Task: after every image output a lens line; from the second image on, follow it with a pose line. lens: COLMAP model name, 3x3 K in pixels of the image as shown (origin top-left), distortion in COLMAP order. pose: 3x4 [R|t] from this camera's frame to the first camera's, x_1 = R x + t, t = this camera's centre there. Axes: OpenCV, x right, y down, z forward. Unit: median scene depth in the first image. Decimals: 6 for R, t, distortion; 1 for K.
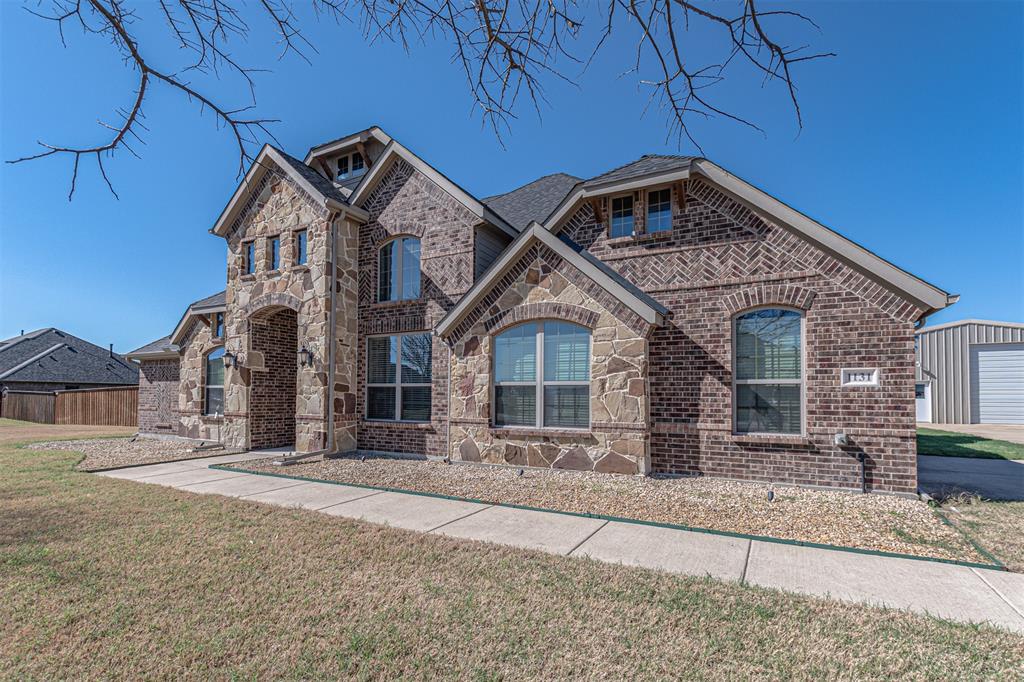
lens RADIAL K [[450.7, 0, 529.2], [0, 450.7, 386.0], [0, 0, 1]] dist [0.007657, -0.003155]
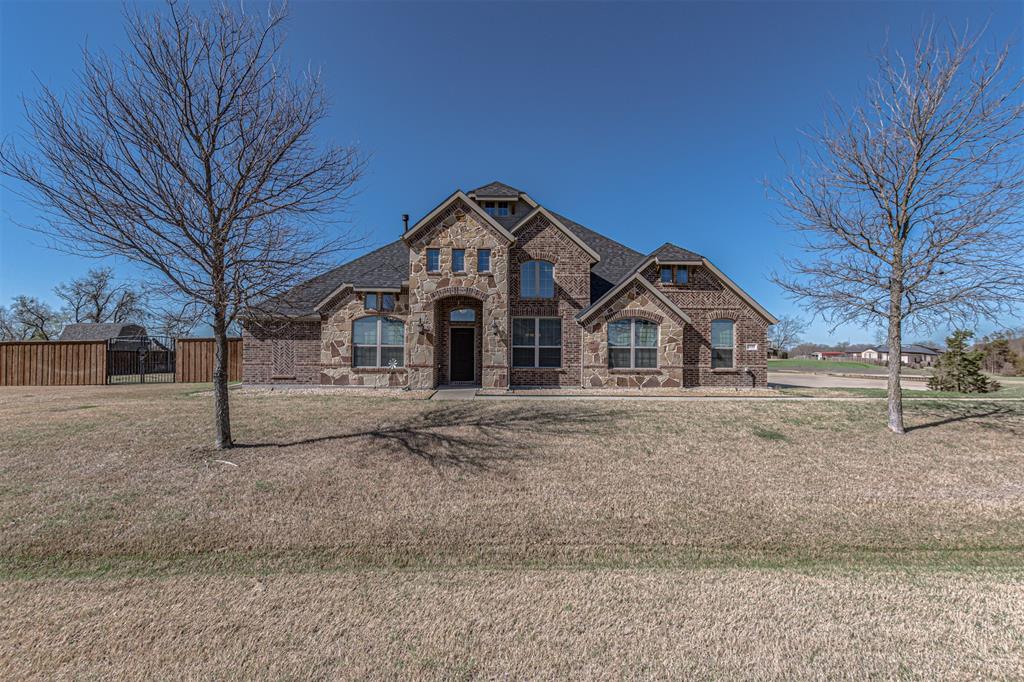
lens RADIAL K [[450.7, 0, 510.1], [0, 450.7, 344.9], [0, 0, 1]] dist [0.007657, -0.003155]
pose [[0.876892, 0.008336, 0.480614, -1.422530], [-0.013173, 0.999891, 0.006691, -0.022276], [-0.480506, -0.012199, 0.876906, -0.539746]]
